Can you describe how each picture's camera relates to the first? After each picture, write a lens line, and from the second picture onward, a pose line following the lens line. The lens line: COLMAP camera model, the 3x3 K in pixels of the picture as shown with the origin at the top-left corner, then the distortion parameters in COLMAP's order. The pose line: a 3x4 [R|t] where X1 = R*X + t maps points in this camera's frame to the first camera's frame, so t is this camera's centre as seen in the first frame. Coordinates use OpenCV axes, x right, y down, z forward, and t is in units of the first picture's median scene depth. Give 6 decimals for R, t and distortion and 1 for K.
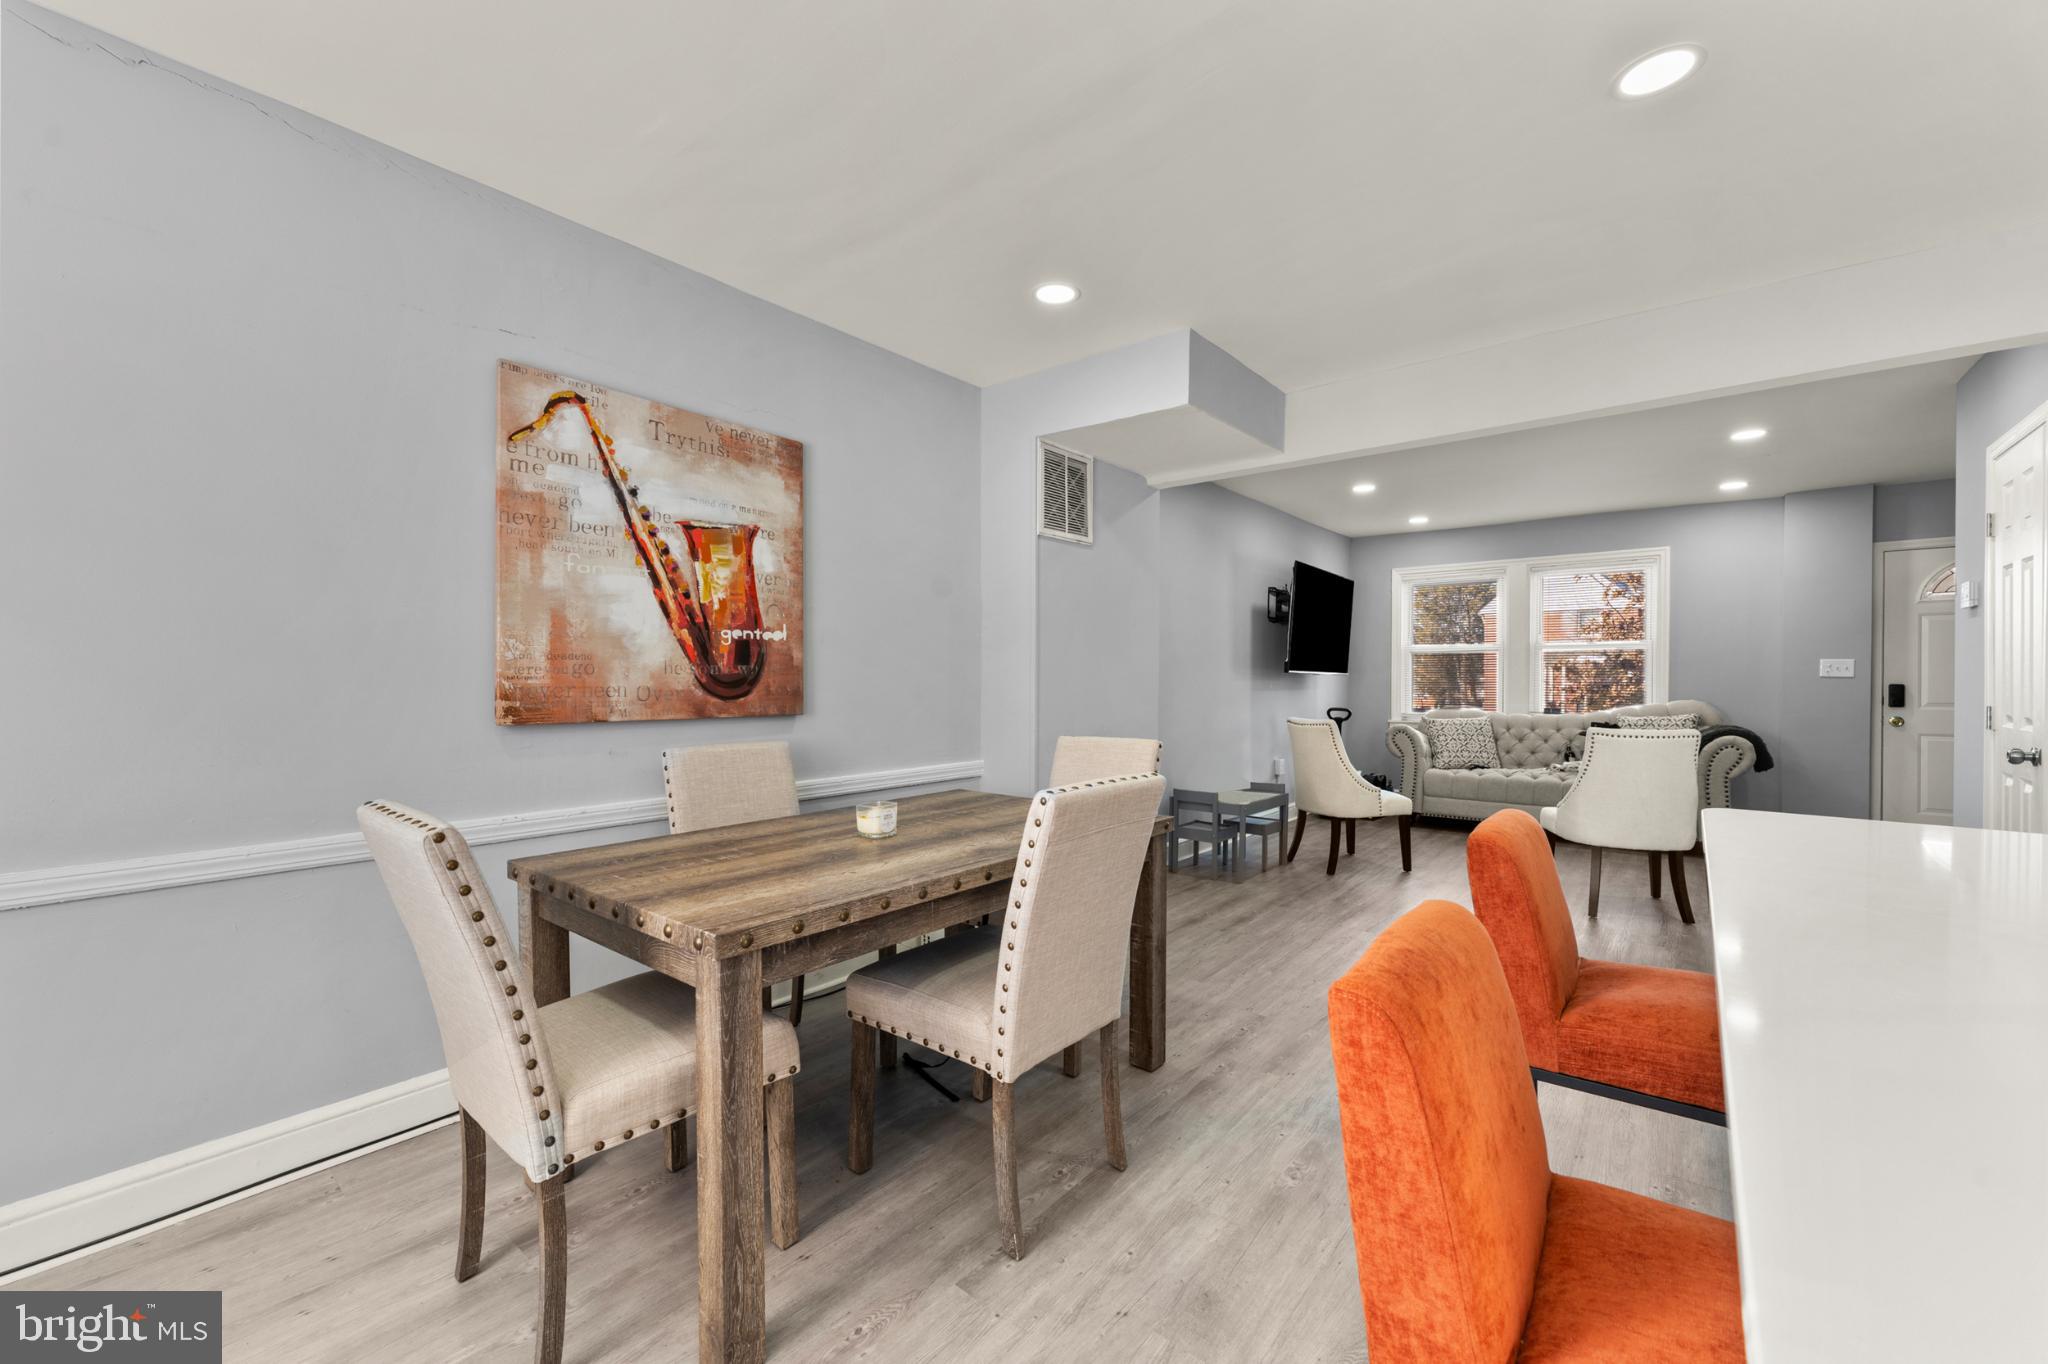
lens RADIAL K [[825.4, 0, 1021.8], [0, 825.4, 683.4], [0, 0, 1]] dist [0.001525, 0.000068]
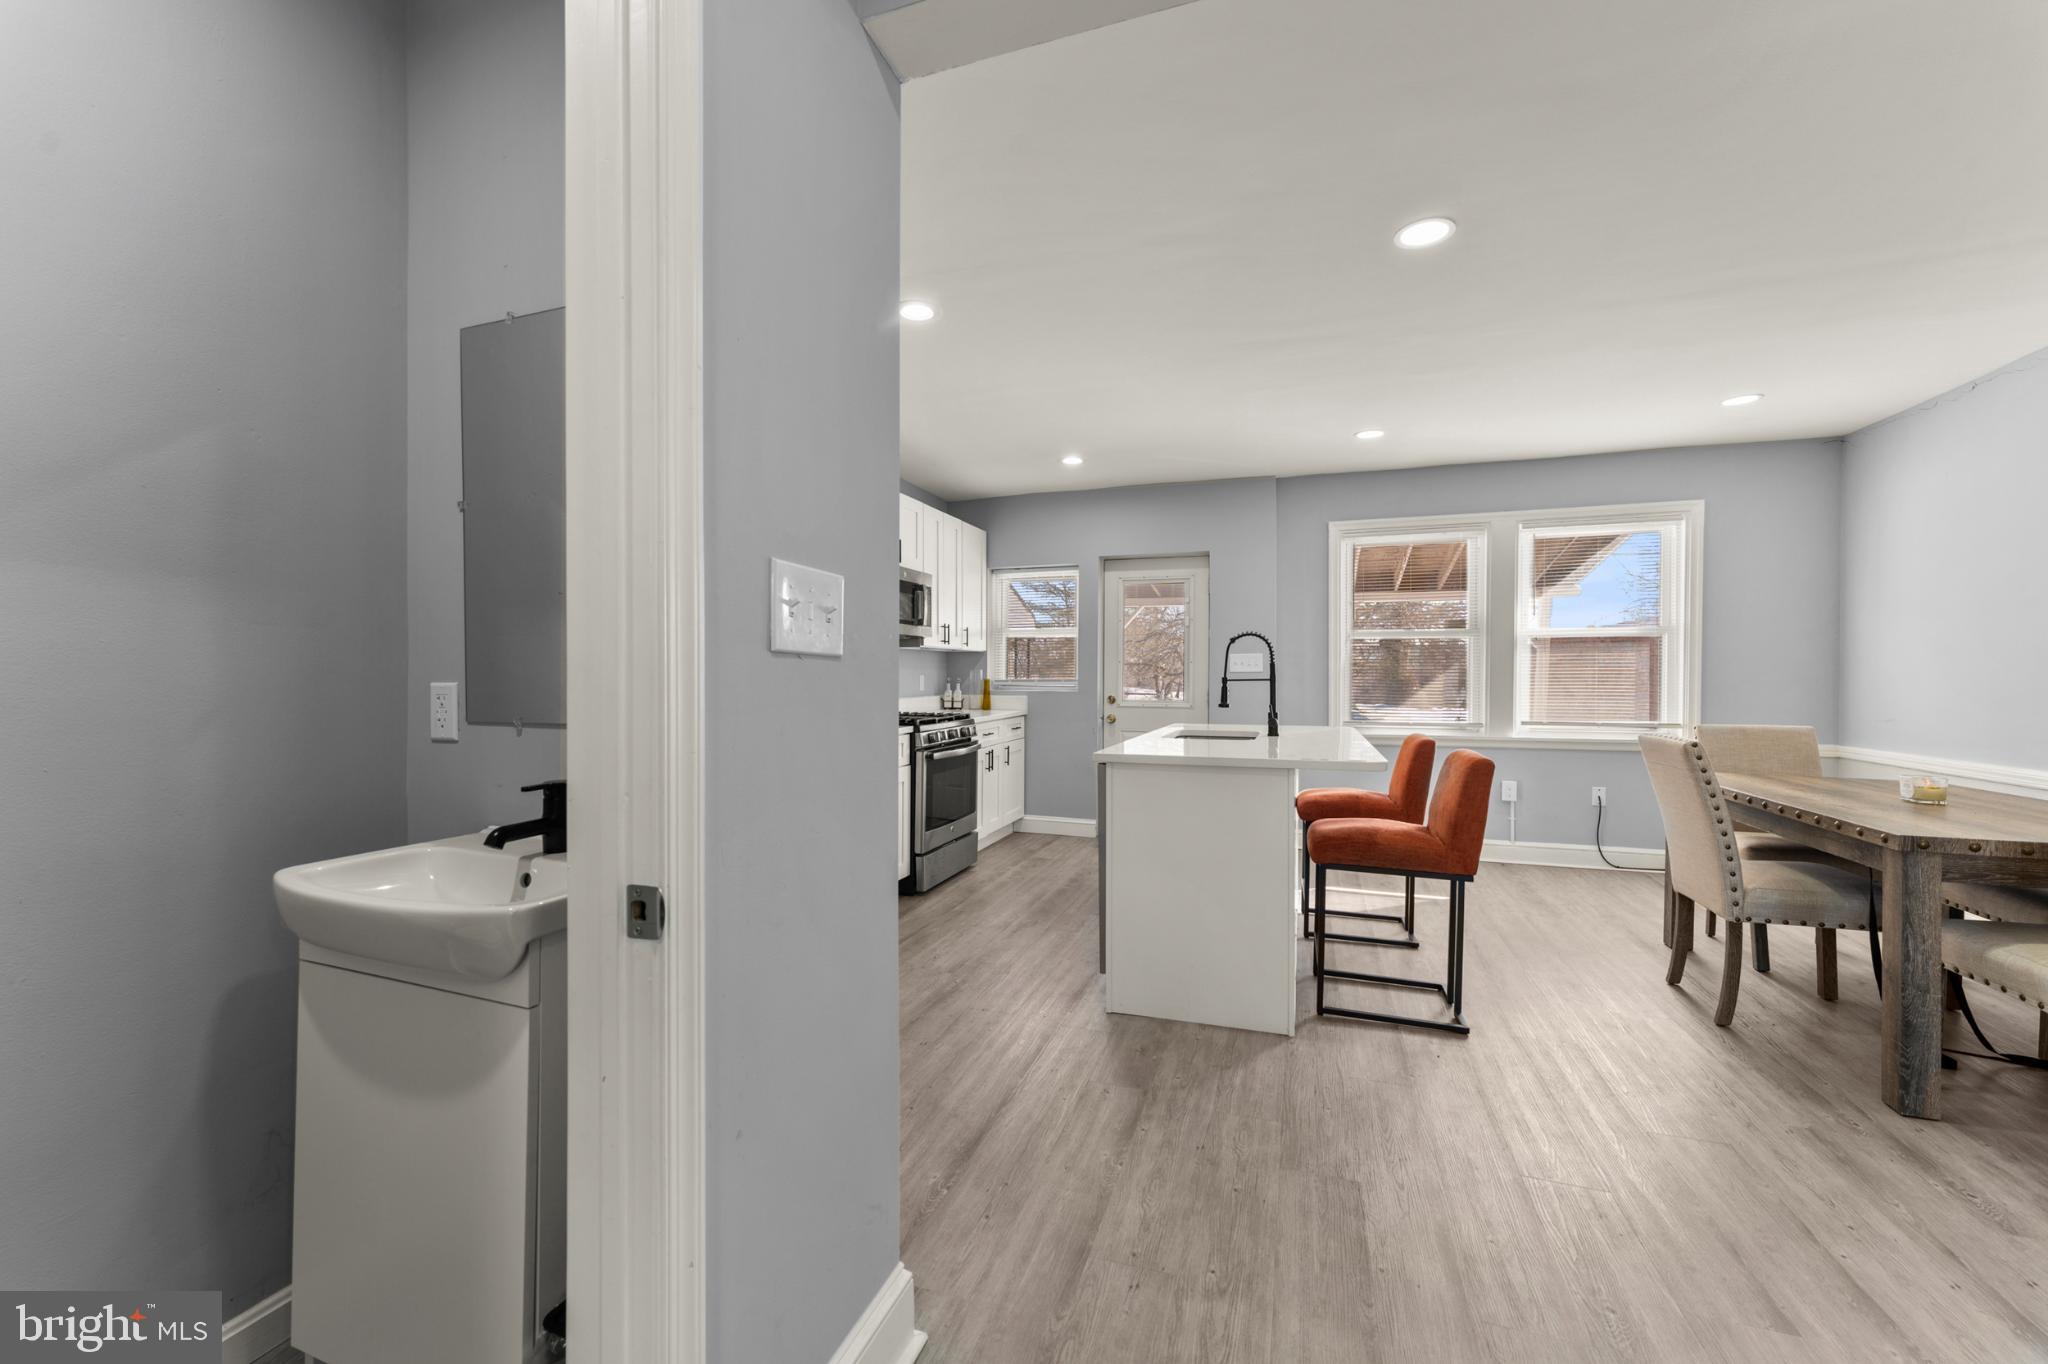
lens RADIAL K [[792.9, 0, 1007.1], [0, 792.9, 682.9], [0, 0, 1]] dist [0.001470, 0.000226]
pose [[-0.946579, -0.002188, -0.322465, 1.203851], [-0.007387, 0.999862, 0.014901, -0.003716], [0.322388, 0.016487, -0.946464, 1.332855]]
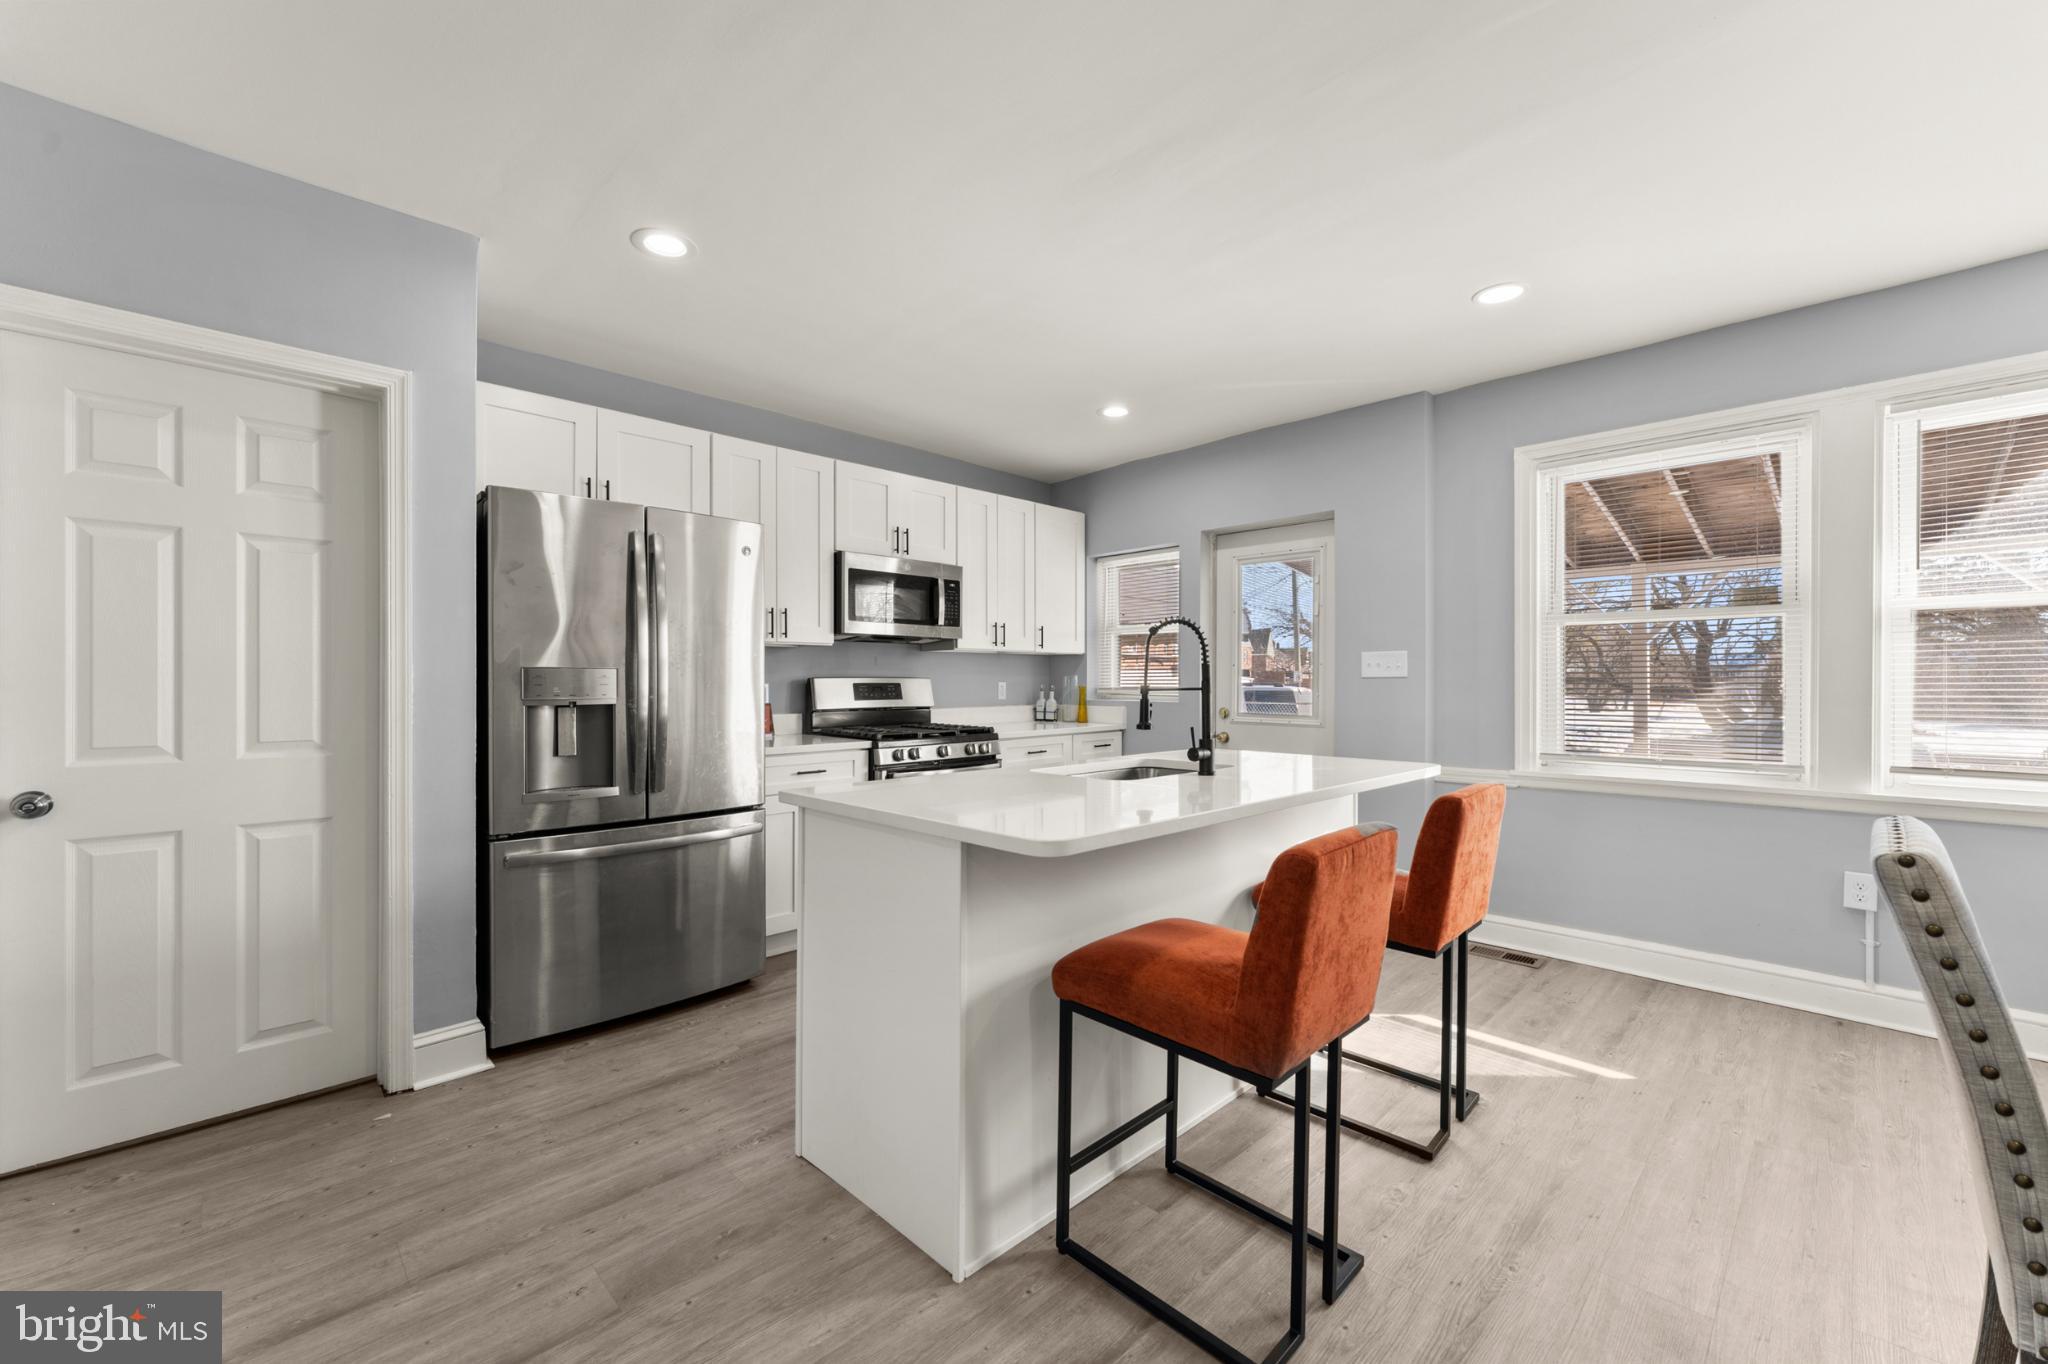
lens RADIAL K [[794.0, 0, 1024.0], [0, 794.0, 682.0], [0, 0, 1]] dist [0.001018, 0.000048]
pose [[-0.992825, -0.004753, 0.119481, 0.471764], [-0.003713, 0.999953, 0.008922, -0.007677], [-0.119518, 0.008415, -0.992796, 1.116578]]
